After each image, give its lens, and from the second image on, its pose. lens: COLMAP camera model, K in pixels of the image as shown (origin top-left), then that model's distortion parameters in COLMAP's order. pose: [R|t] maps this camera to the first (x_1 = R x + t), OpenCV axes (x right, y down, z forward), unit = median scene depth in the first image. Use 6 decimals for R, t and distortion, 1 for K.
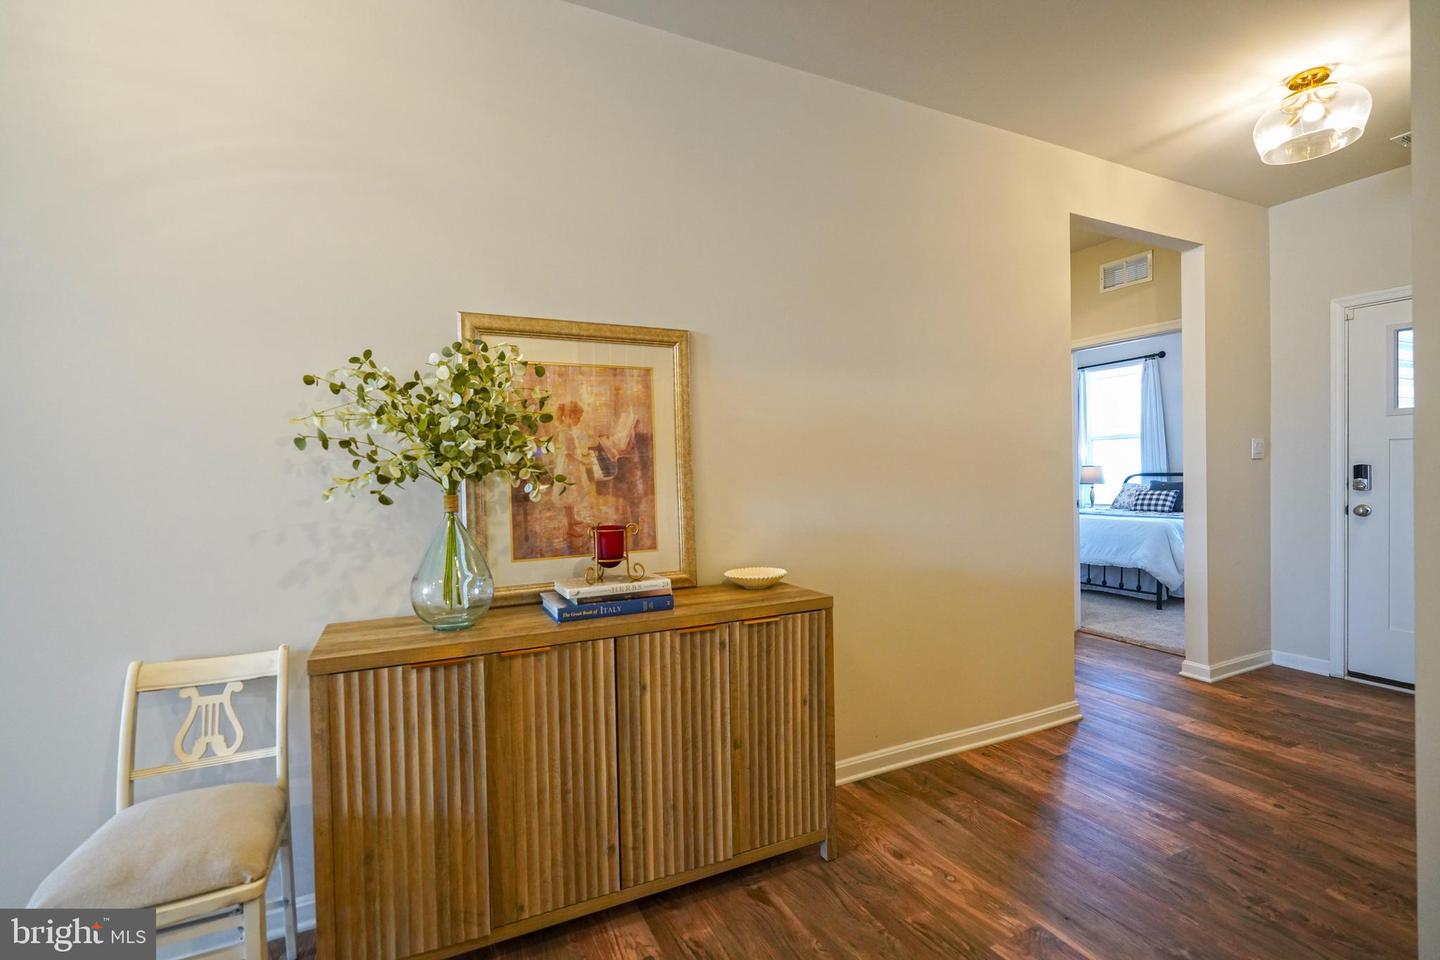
lens RADIAL K [[645.7, 0, 716.7], [0, 645.7, 478.3], [0, 0, 1]] dist [-0.014632, 0.006430]
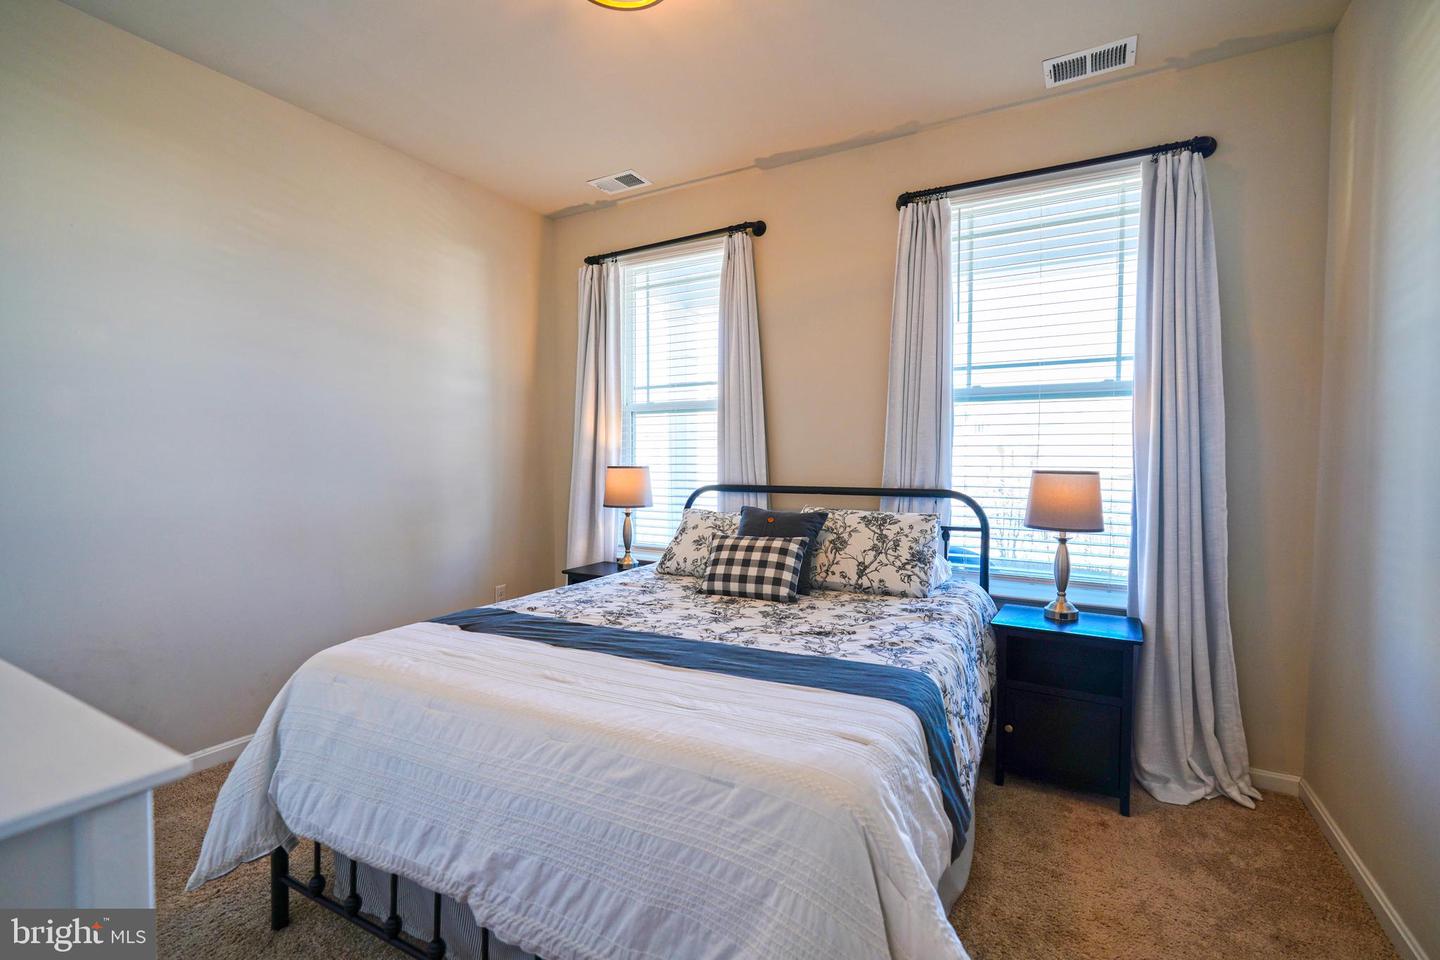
lens RADIAL K [[645.7, 0, 719.4], [0, 645.7, 475.0], [0, 0, 1]] dist [-0.014632, 0.006430]
pose [[0.820035, 0.006623, 0.572275, 0.433196], [-0.008665, 0.999962, 0.000843, -0.016916], [-0.572248, -0.005650, 0.820061, 0.677662]]
